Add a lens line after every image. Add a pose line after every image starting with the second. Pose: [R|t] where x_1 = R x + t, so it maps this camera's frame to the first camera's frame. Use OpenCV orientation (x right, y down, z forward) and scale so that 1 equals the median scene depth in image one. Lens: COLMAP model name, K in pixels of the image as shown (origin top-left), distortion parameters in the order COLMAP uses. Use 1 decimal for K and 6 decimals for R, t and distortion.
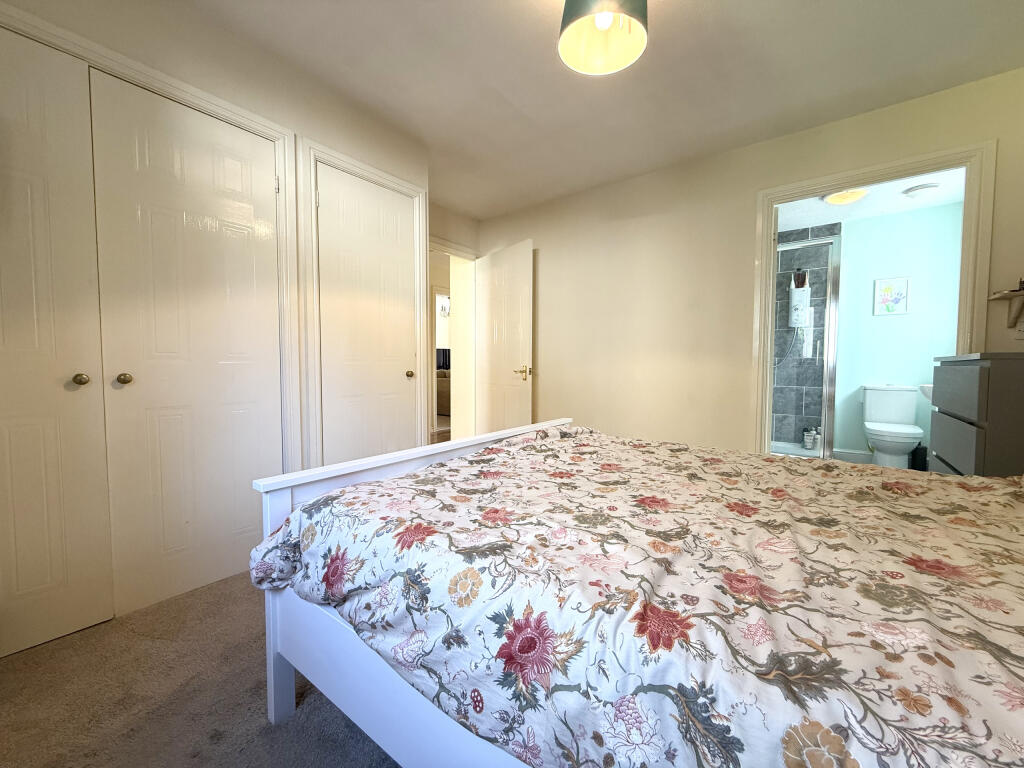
lens RADIAL K [[406.3, 0, 507.9], [0, 406.3, 384.3], [0, 0, 1]] dist [-0.001610, 0.000647]
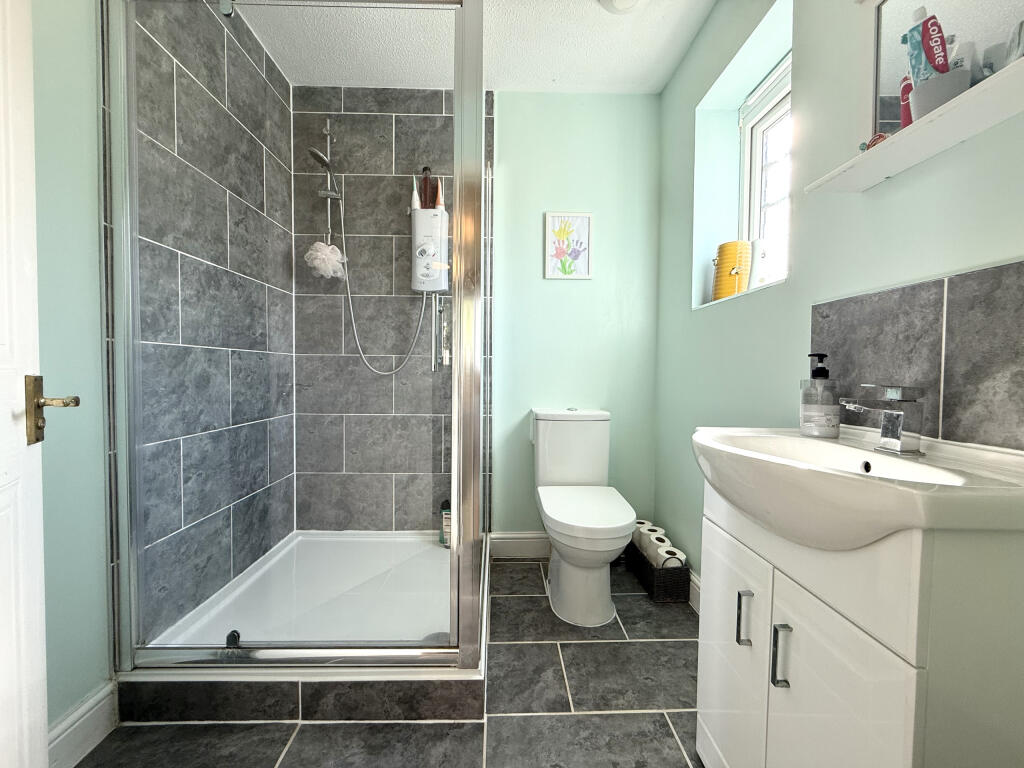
lens RADIAL K [[406.3, 0, 511.0], [0, 406.3, 384.5], [0, 0, 1]] dist [-0.001610, 0.000647]
pose [[0.775652, -0.014561, 0.630992, 0.491565], [0.022036, 0.999749, -0.004018, -0.027166], [-0.630776, 0.017021, 0.775779, 0.573964]]
